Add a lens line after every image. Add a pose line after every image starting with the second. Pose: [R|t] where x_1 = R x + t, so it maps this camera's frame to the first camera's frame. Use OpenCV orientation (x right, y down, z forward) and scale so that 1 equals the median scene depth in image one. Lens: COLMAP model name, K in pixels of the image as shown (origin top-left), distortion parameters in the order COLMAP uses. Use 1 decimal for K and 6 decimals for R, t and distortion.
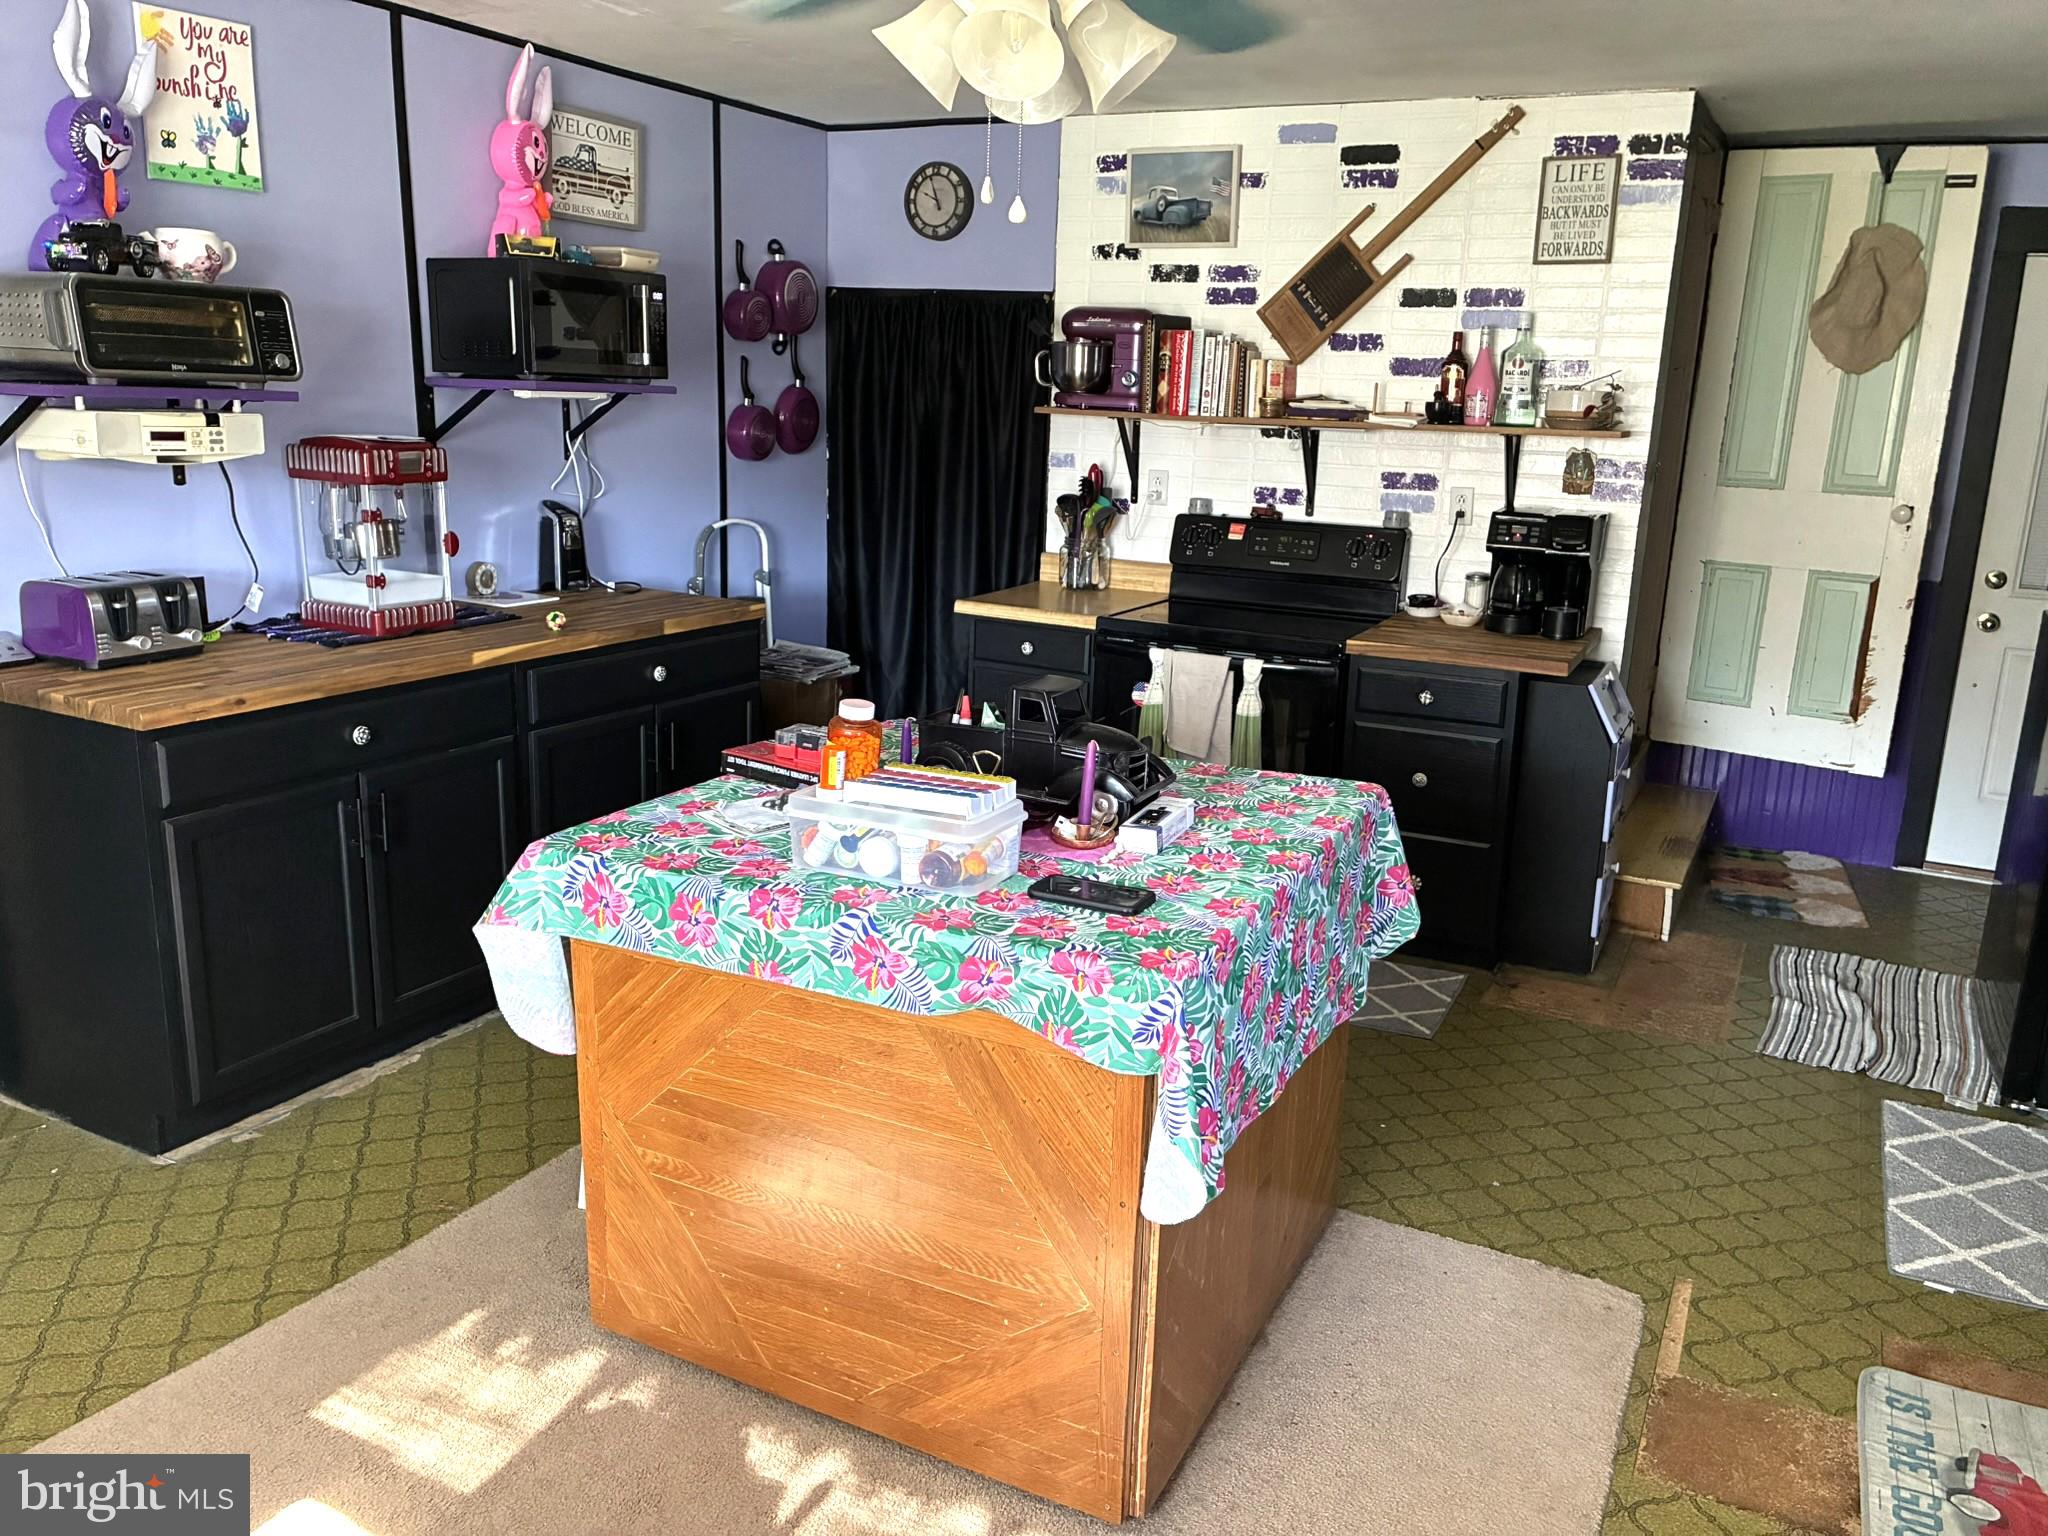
lens RADIAL K [[1546.5, 0, 1055.5], [0, 1546.5, 756.6], [0, 0, 1]] dist [0.048641, -0.066142]
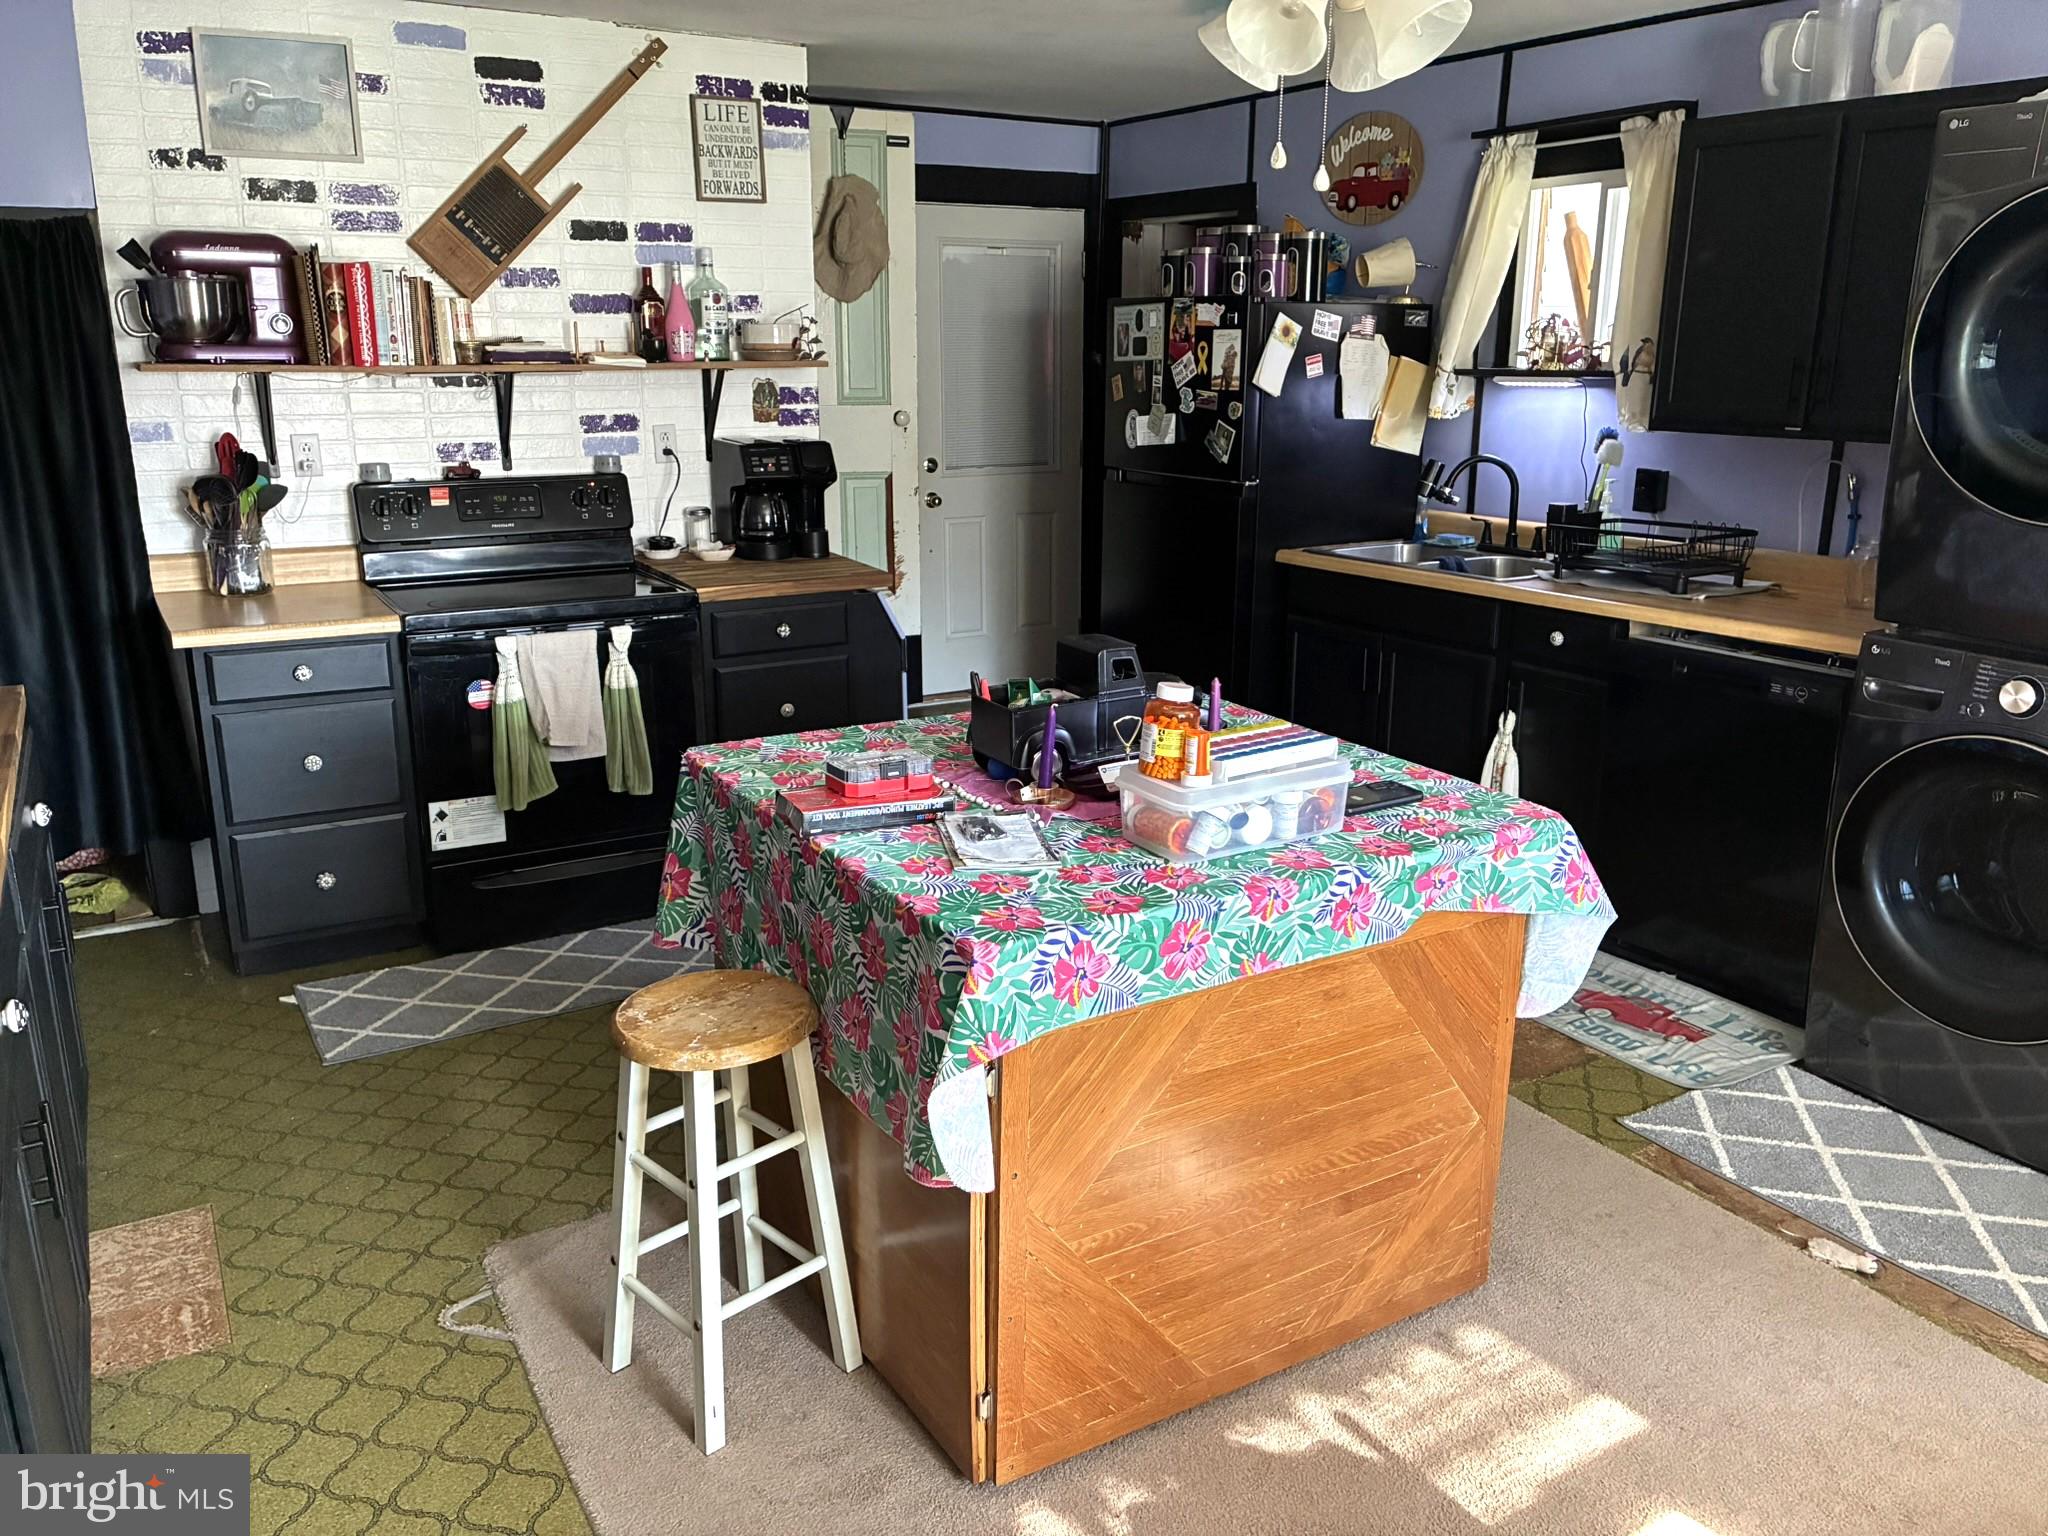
lens RADIAL K [[1546.5, 0, 1024.2], [0, 1546.5, 758.8], [0, 0, 1]] dist [0.048641, -0.066142]
pose [[0.545375, -0.254915, 0.798489, -0.497537], [0.211382, 0.963670, 0.163272, -0.086636], [-0.811100, 0.079741, 0.579446, 0.269735]]
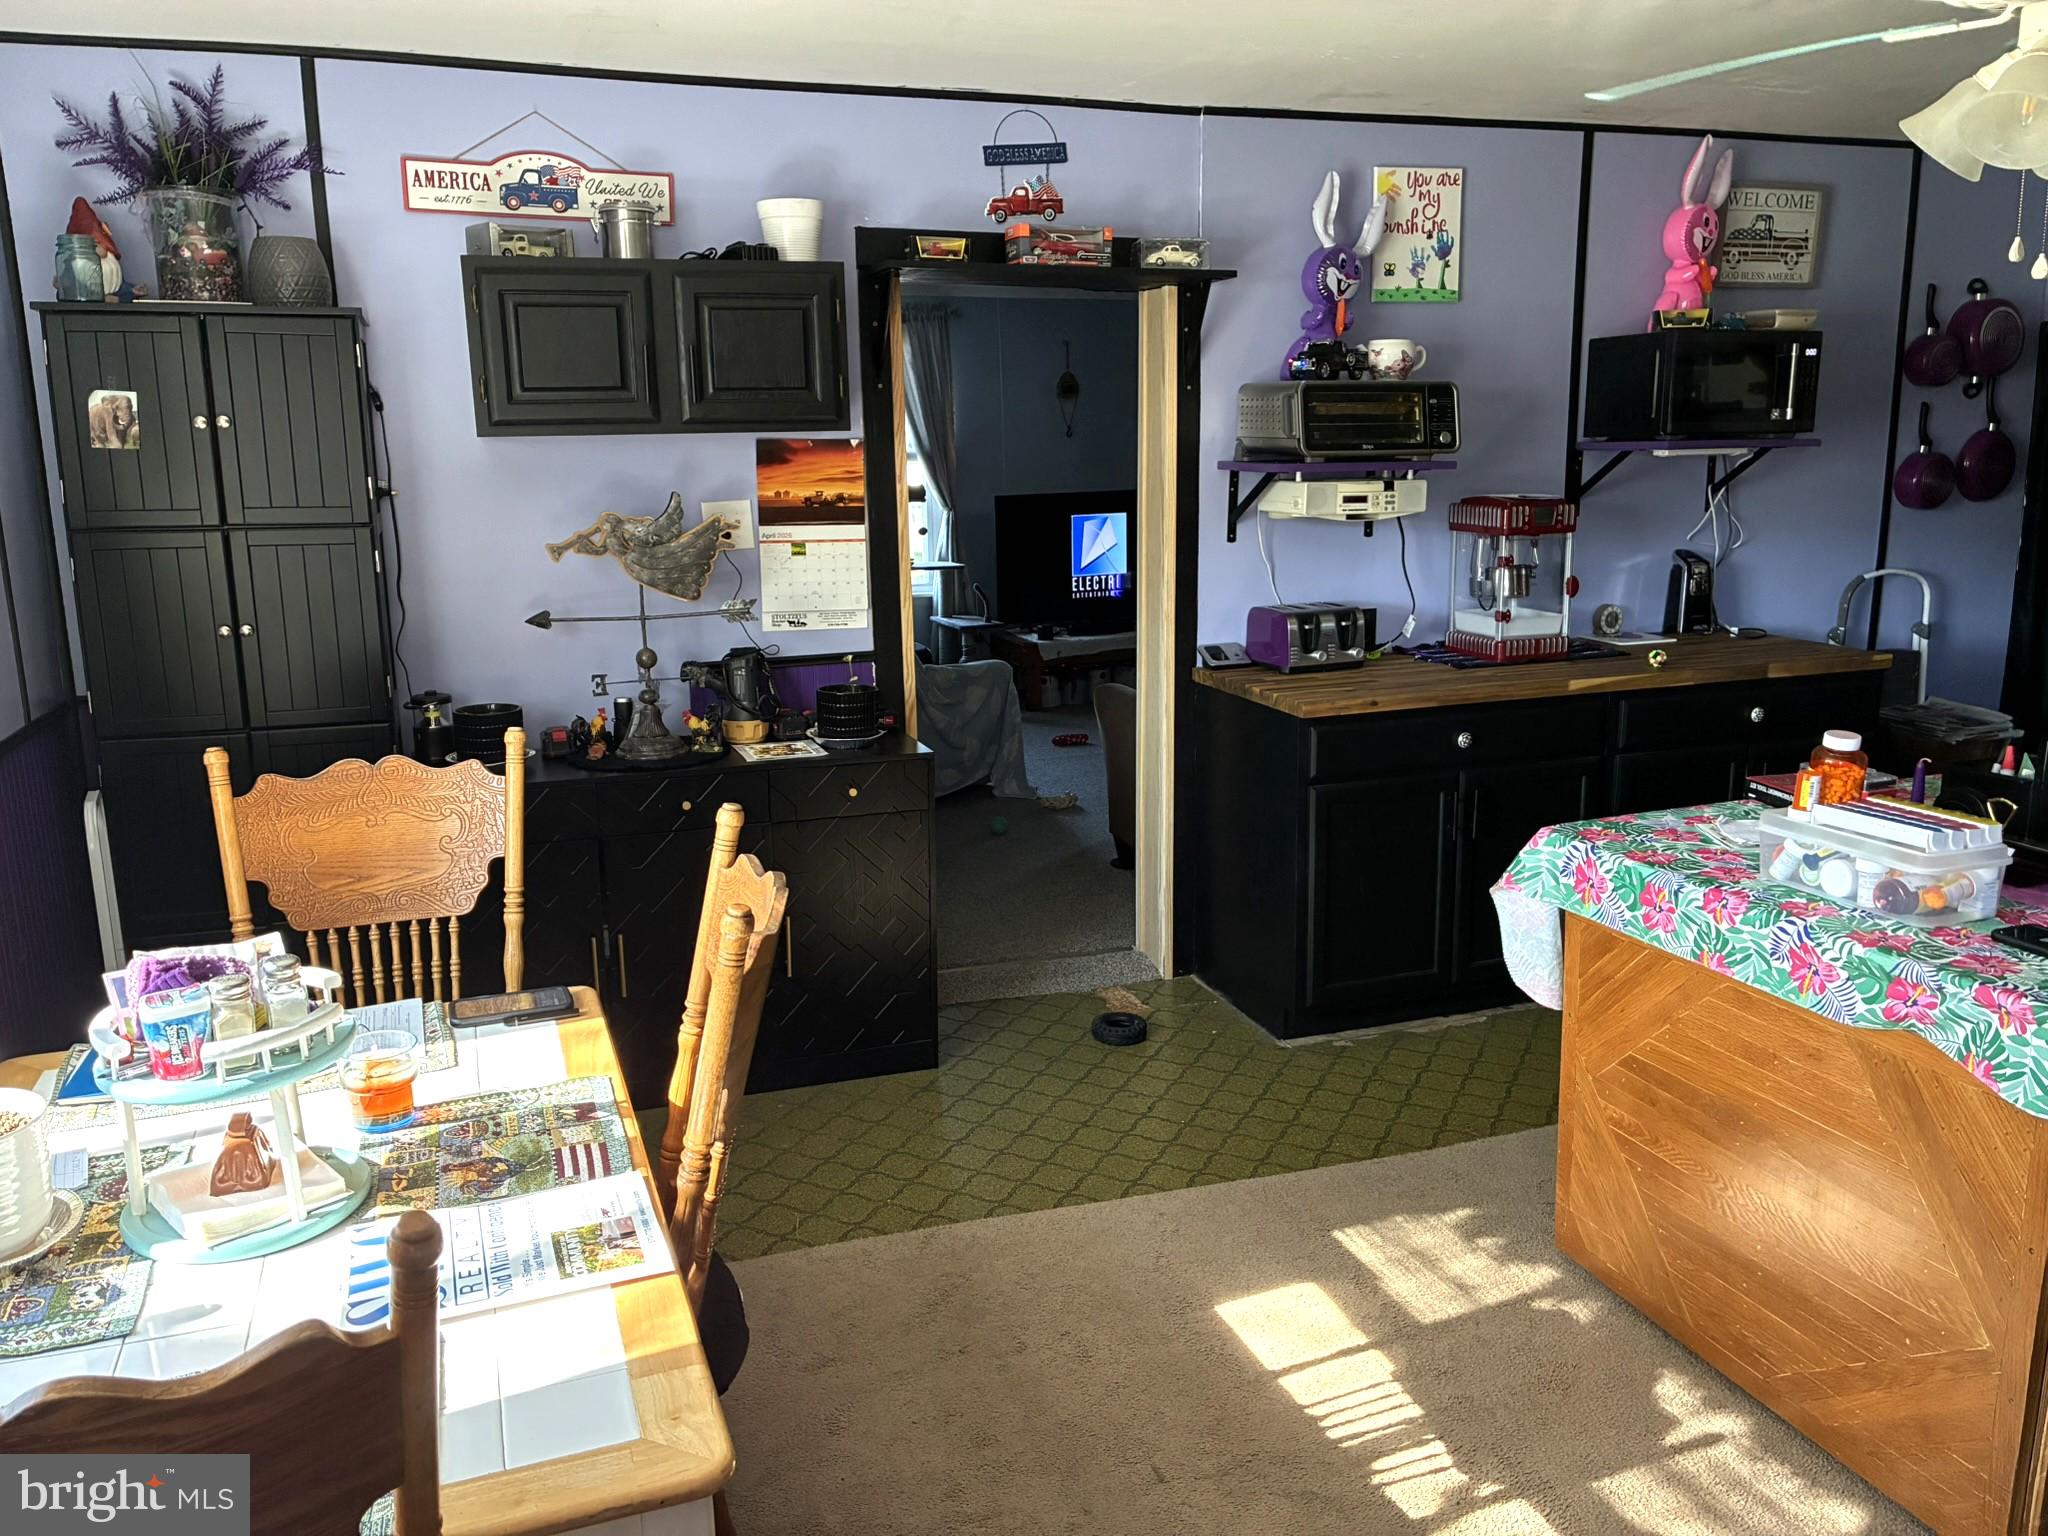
lens RADIAL K [[1546.5, 0, 1029.9], [0, 1546.5, 757.3], [0, 0, 1]] dist [0.048641, -0.066142]
pose [[0.720218, 0.096846, -0.686954, 0.108020], [-0.119290, 0.992748, 0.014890, 0.016467], [0.683414, 0.071223, 0.726548, -0.085038]]
